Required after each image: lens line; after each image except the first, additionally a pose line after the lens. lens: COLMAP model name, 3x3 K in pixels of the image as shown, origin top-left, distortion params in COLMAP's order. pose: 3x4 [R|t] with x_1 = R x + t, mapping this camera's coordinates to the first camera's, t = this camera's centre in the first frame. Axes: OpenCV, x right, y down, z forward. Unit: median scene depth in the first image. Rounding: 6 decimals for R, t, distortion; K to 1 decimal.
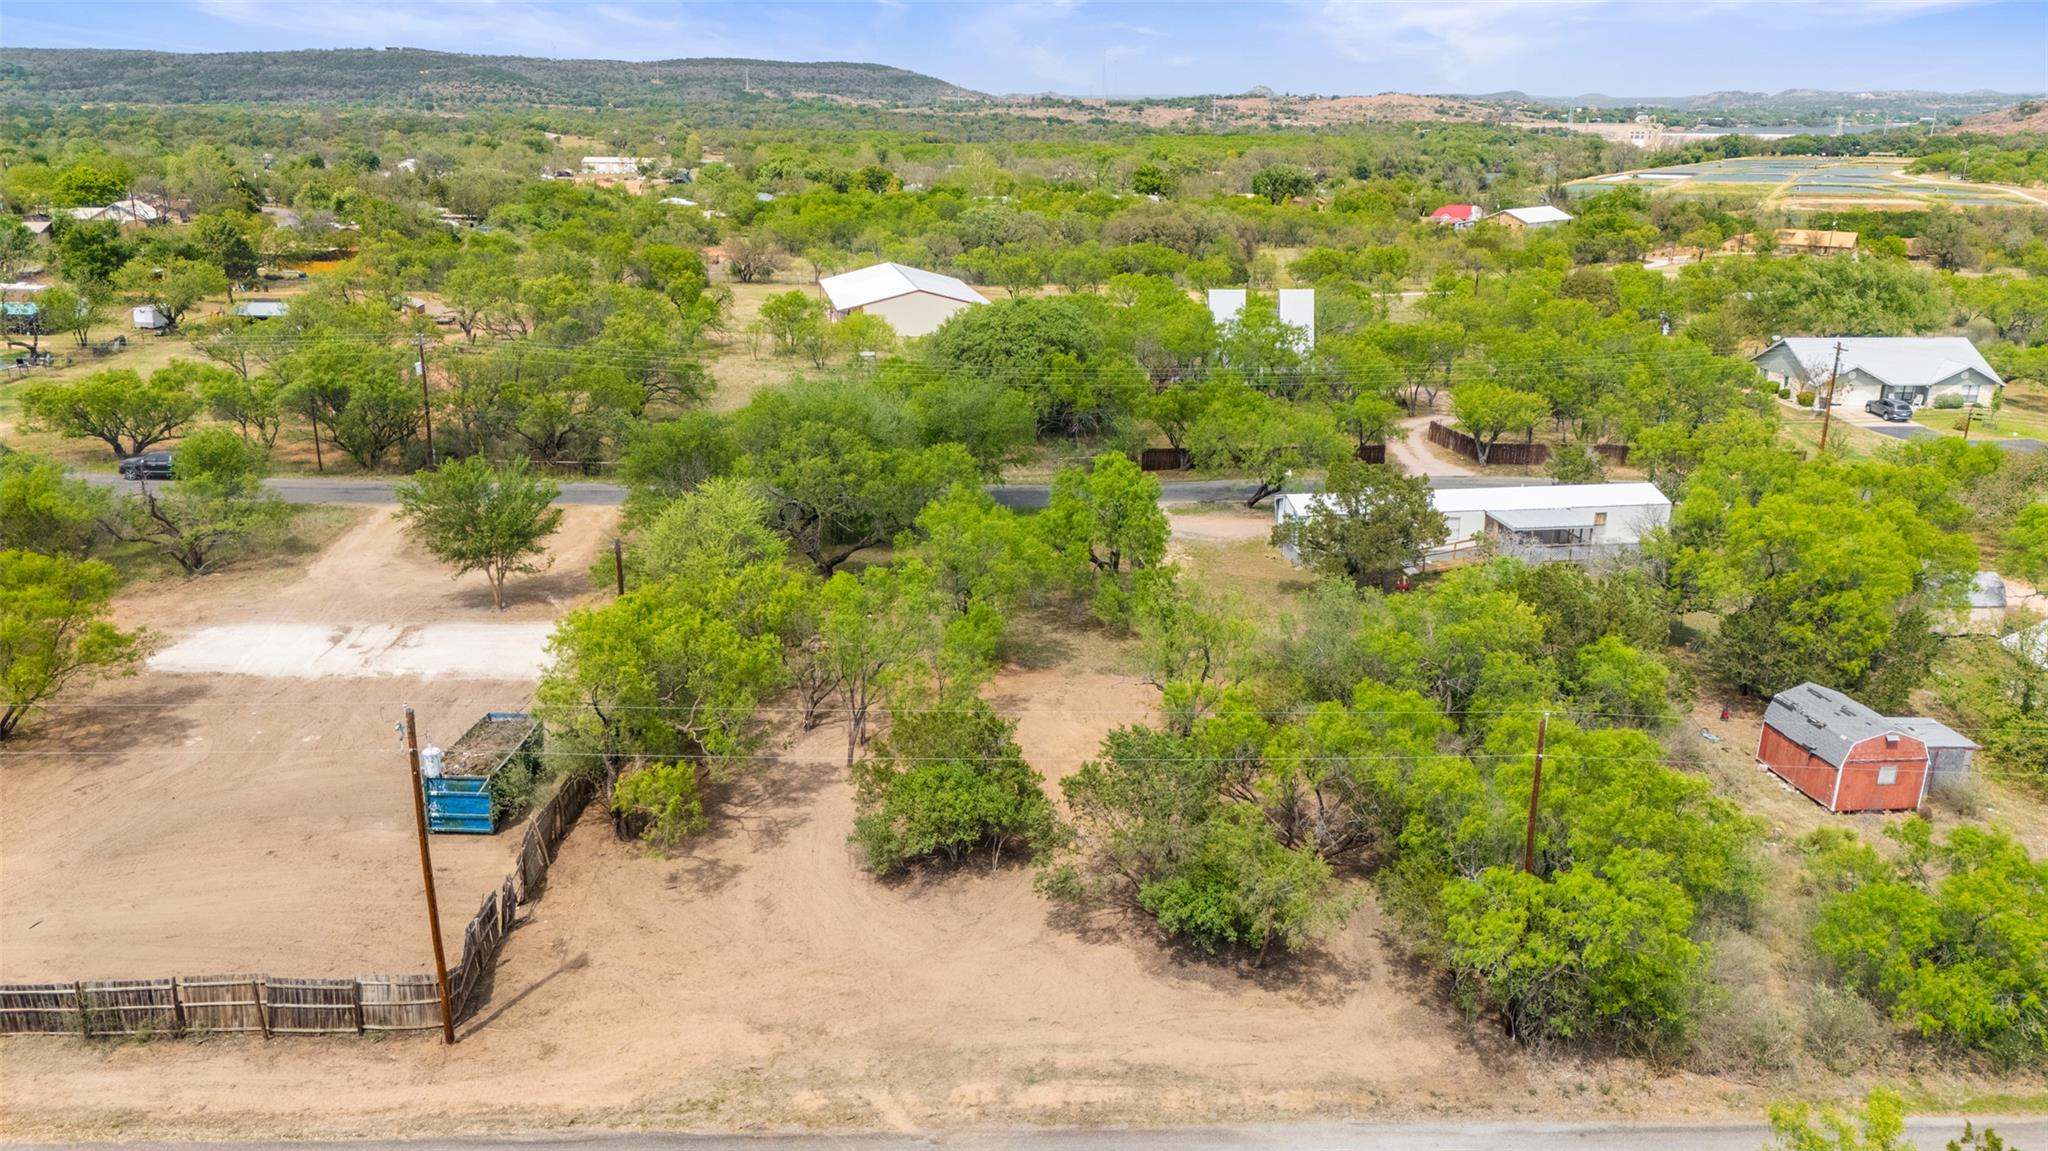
lens RADIAL K [[1511.7, 0, 1024.0], [0, 1511.7, 575.5], [0, 0, 1]] dist [0.071283, -0.069420]
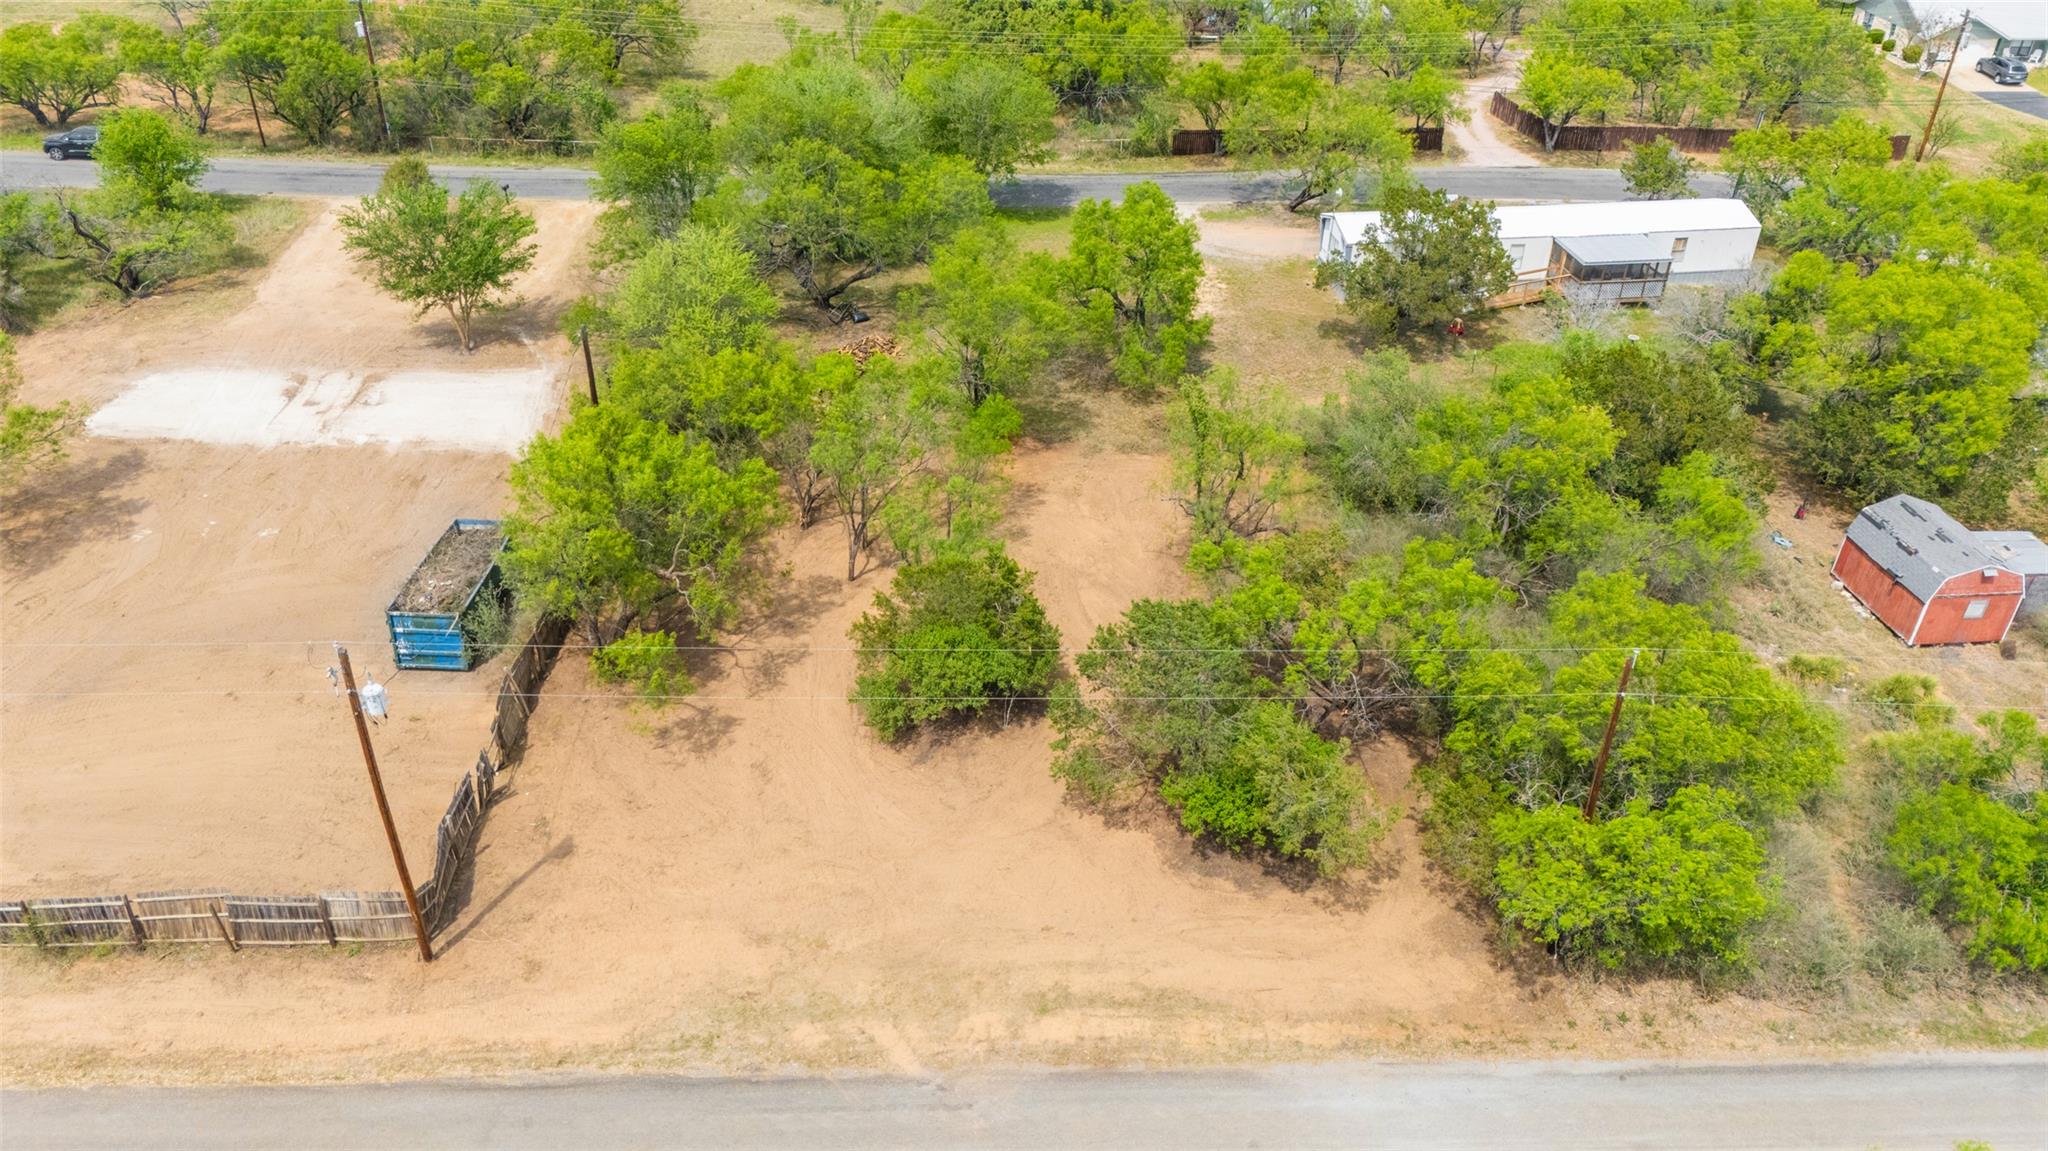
lens RADIAL K [[1511.7, 0, 1024.0], [0, 1511.7, 575.5], [0, 0, 1]] dist [0.071283, -0.069420]
pose [[0.999896, 0.013533, -0.004984, -0.004903], [-0.011749, 0.964826, 0.262628, -0.137647], [0.008362, -0.262542, 0.964884, 0.121938]]
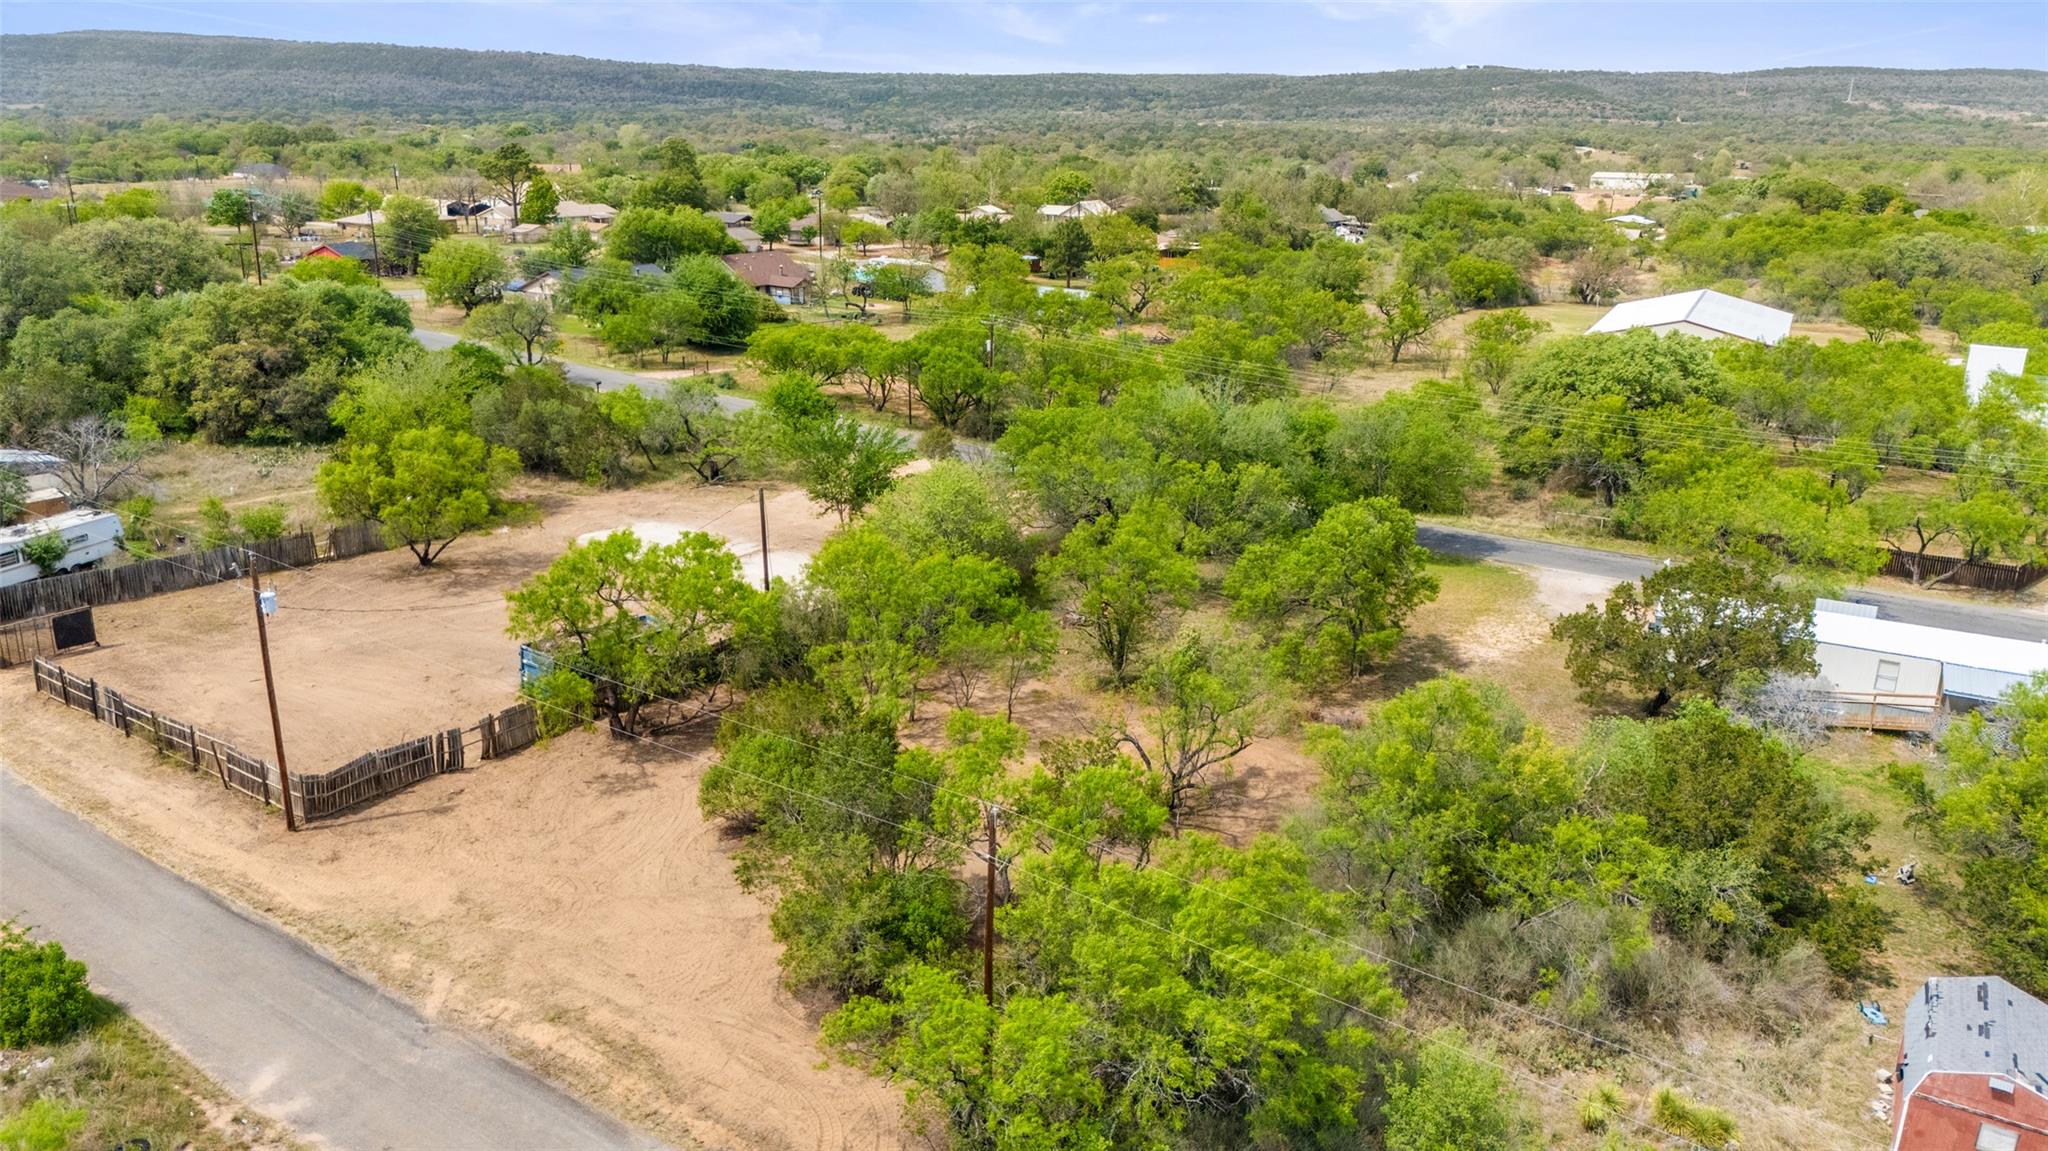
lens RADIAL K [[1511.7, 0, 1024.0], [0, 1511.7, 575.5], [0, 0, 1]] dist [0.071283, -0.069420]
pose [[0.787784, 0.182976, -0.588147, 0.633378], [-0.188509, 0.980662, 0.052595, -0.063384], [0.586397, 0.069437, 0.807042, 0.250723]]
